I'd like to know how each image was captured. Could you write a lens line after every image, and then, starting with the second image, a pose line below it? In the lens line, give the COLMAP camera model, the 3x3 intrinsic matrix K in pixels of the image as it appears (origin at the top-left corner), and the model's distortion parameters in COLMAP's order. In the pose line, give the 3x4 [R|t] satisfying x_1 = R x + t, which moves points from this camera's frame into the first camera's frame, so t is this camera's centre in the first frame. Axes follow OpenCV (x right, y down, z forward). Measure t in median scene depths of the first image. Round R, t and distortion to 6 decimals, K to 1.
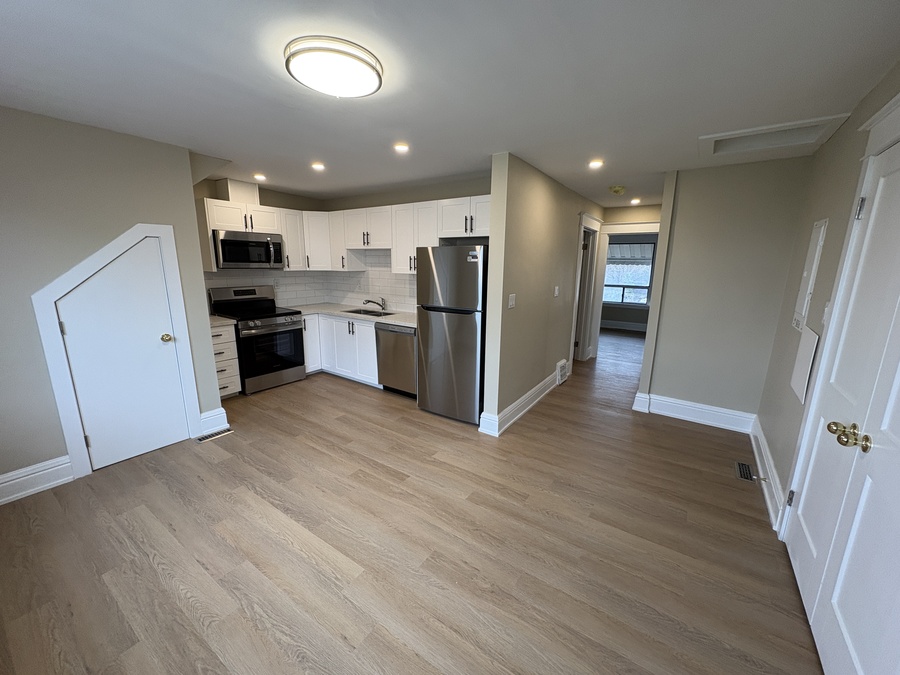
lens RADIAL K [[356.9, 0, 450.4], [0, 356.9, 338.9], [0, 0, 1]] dist [0.000183, 0.000072]
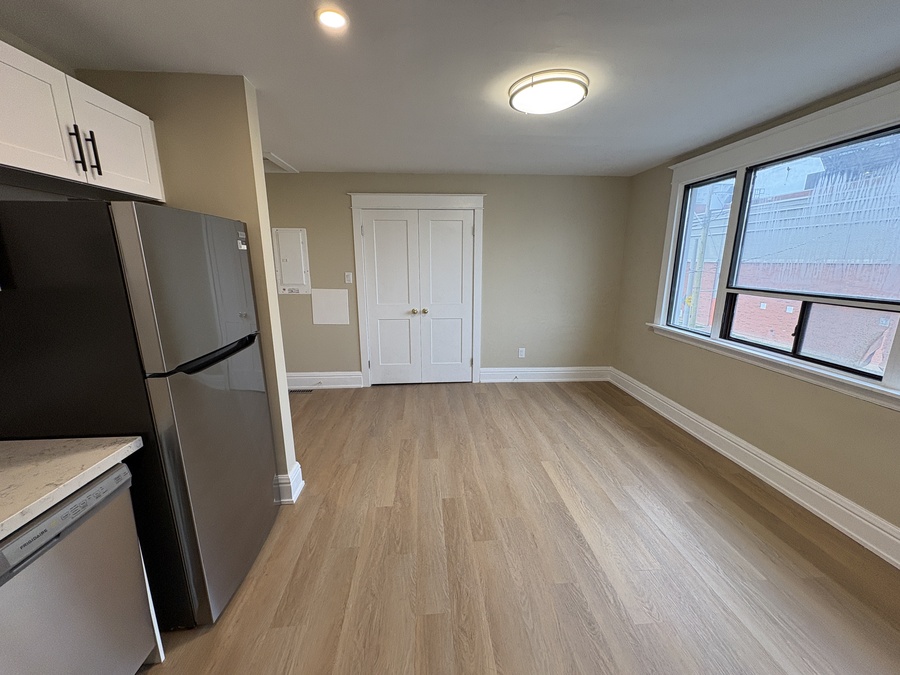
lens RADIAL K [[356.9, 0, 449.8], [0, 356.9, 339.8], [0, 0, 1]] dist [0.000183, 0.000072]
pose [[-0.624497, -0.182056, 0.759512, -0.568125], [0.160224, 0.921908, 0.352724, -0.220928], [-0.764416, 0.341967, -0.546559, 1.054679]]
